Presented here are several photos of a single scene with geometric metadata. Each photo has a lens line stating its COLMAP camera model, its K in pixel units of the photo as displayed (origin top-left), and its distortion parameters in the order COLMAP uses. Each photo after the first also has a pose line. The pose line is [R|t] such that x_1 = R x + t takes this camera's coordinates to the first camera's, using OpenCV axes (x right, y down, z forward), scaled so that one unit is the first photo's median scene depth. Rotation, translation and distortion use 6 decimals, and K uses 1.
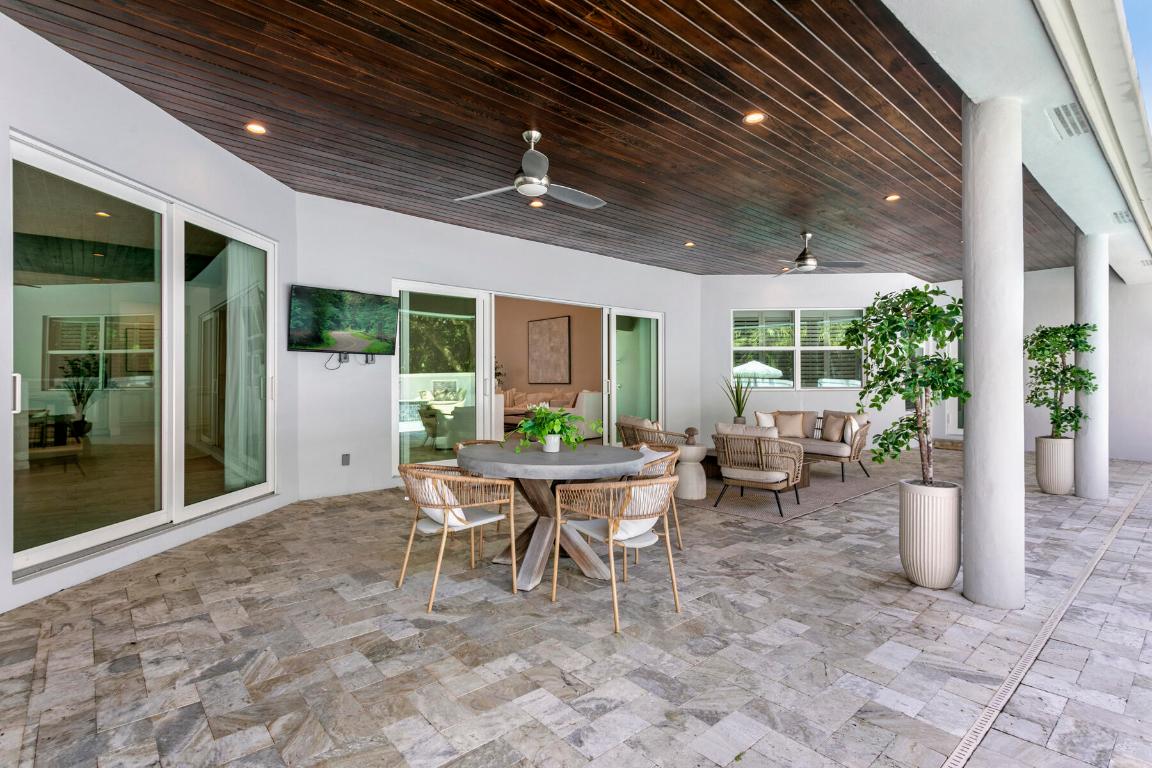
lens RADIAL K [[558.5, 0, 577.0], [0, 558.5, 377.0], [0, 0, 1]] dist [0.002856, 0.000806]
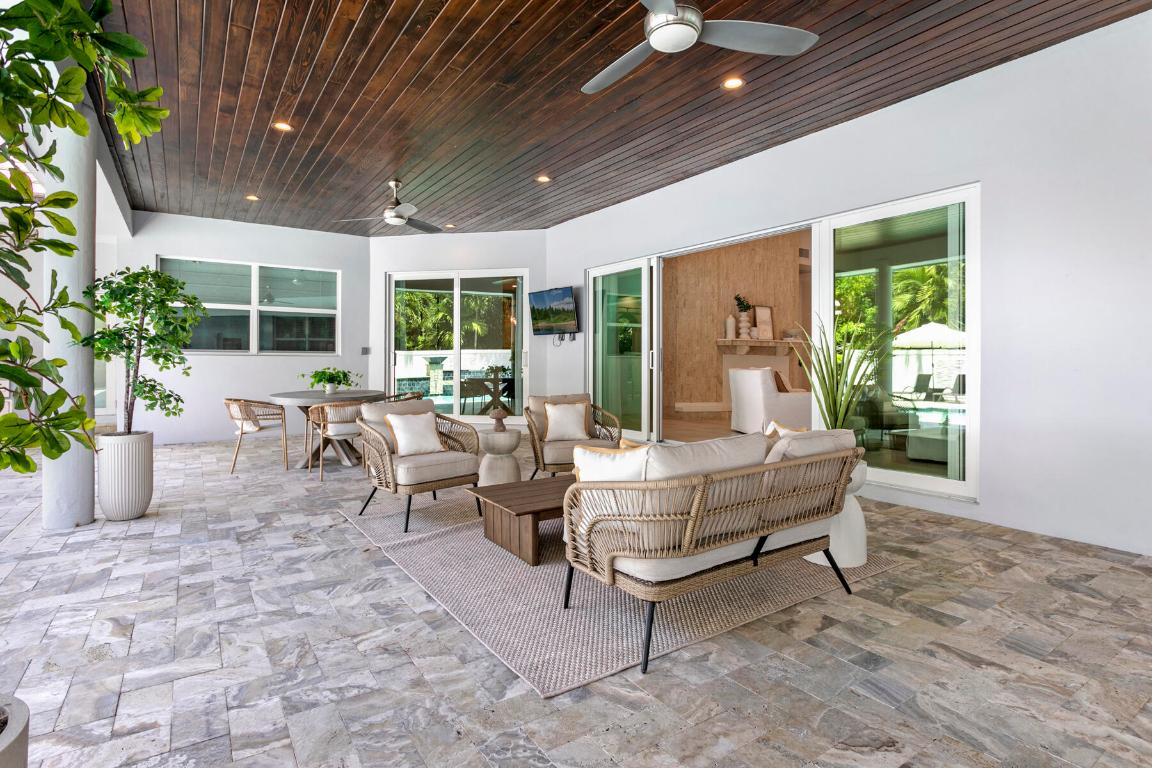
lens RADIAL K [[584.5, 0, 568.3], [0, 584.5, 358.2], [0, 0, 1]] dist [-0.006135, 0.000586]
pose [[-0.141893, -0.005747, -0.989865, 1.261507], [0.006798, 0.999954, -0.006780, 0.032827], [0.989859, -0.007691, -0.141848, 1.538663]]
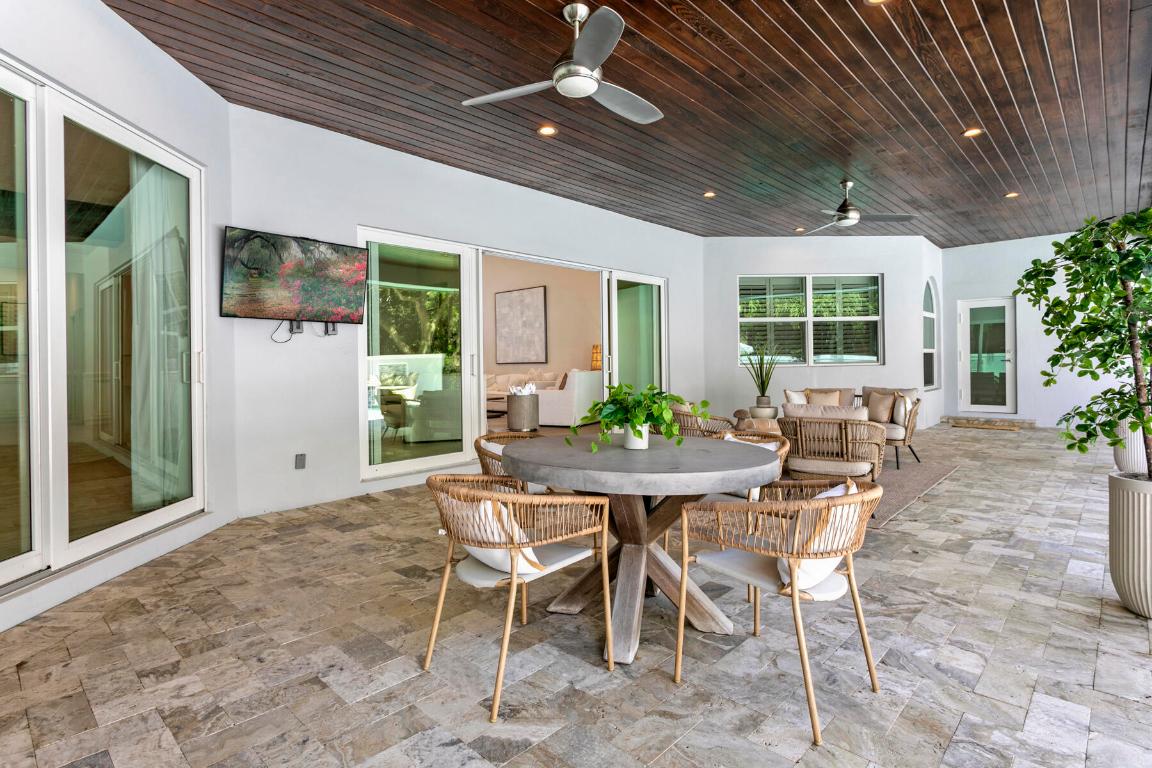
lens RADIAL K [[584.5, 0, 577.8], [0, 584.5, 358.8], [0, 0, 1]] dist [-0.006135, 0.000586]
pose [[0.995580, -0.012536, 0.093080, -0.140799], [0.012617, 0.999920, -0.000280, 0.017496], [-0.093070, 0.001453, 0.995659, 0.222708]]
